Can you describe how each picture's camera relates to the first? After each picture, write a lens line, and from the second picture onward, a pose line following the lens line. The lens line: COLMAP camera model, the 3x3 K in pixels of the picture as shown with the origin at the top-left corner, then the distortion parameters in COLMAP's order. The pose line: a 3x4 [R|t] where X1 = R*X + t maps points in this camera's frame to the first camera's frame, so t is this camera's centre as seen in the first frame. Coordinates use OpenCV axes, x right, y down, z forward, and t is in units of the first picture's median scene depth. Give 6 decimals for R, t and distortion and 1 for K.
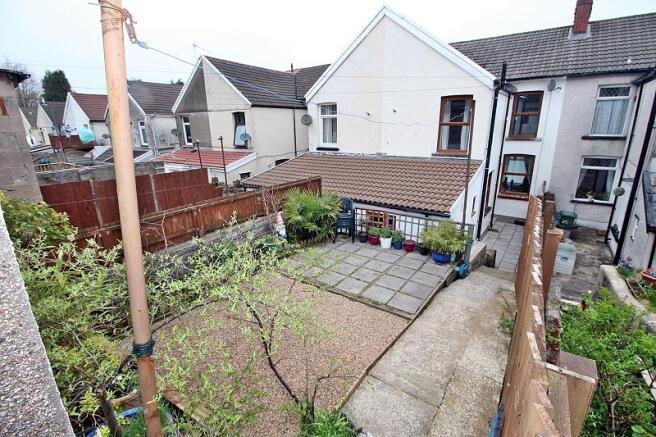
lens RADIAL K [[305.1, 0, 331.3], [0, 305.1, 215.5], [0, 0, 1]] dist [-0.015705, -0.001430]
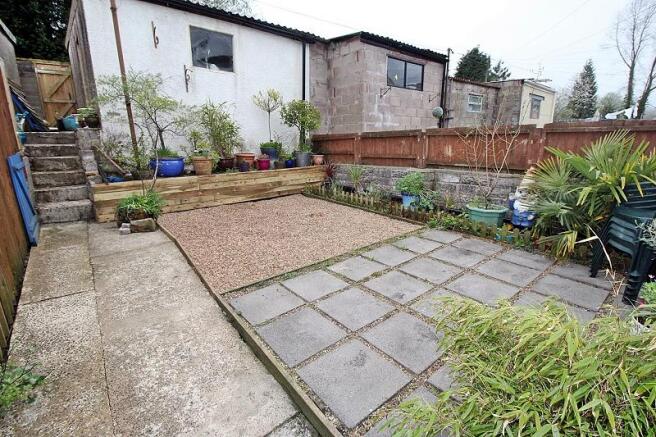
lens RADIAL K [[305.1, 0, 331.3], [0, 305.1, 215.5], [0, 0, 1]] dist [-0.015705, -0.001430]
pose [[-0.262640, 0.240032, -0.934561, 0.648477], [-0.255039, 0.916848, 0.307156, -0.016736], [0.930578, 0.319021, -0.179584, 1.157346]]
